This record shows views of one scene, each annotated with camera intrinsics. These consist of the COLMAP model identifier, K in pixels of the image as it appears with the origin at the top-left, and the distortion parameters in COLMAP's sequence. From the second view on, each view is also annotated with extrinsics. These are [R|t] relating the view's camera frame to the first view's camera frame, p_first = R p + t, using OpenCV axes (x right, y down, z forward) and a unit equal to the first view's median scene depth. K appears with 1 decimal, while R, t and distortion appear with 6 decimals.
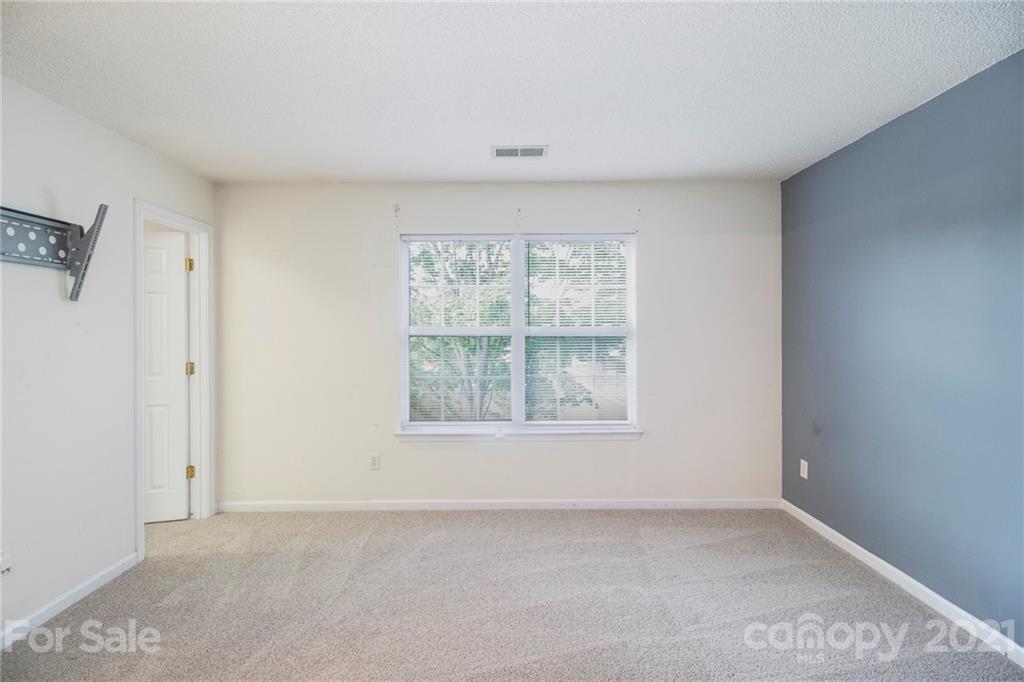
lens RADIAL K [[498.5, 0, 510.8], [0, 498.5, 330.6], [0, 0, 1]] dist [0.000831, -0.012199]
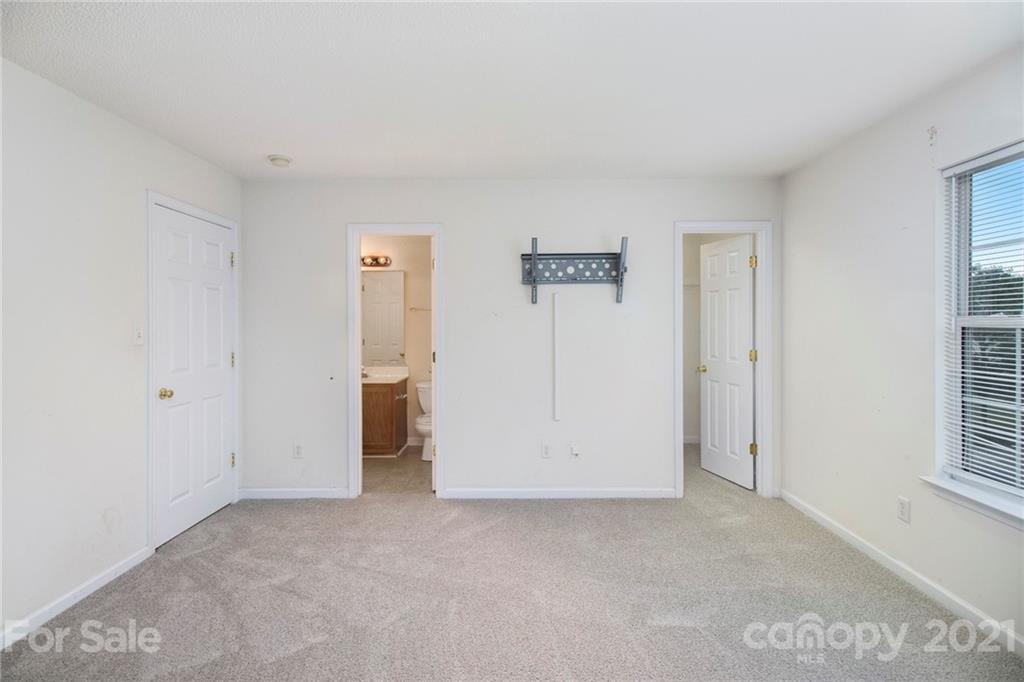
lens RADIAL K [[467.3, 0, 495.4], [0, 467.3, 321.4], [0, 0, 1]] dist [-0.000476, -0.000151]
pose [[-0.053837, 0.000083, -0.998550, 0.461951], [0.002219, 0.999998, -0.000037, -0.001039], [0.998547, -0.002218, -0.053837, 0.525169]]
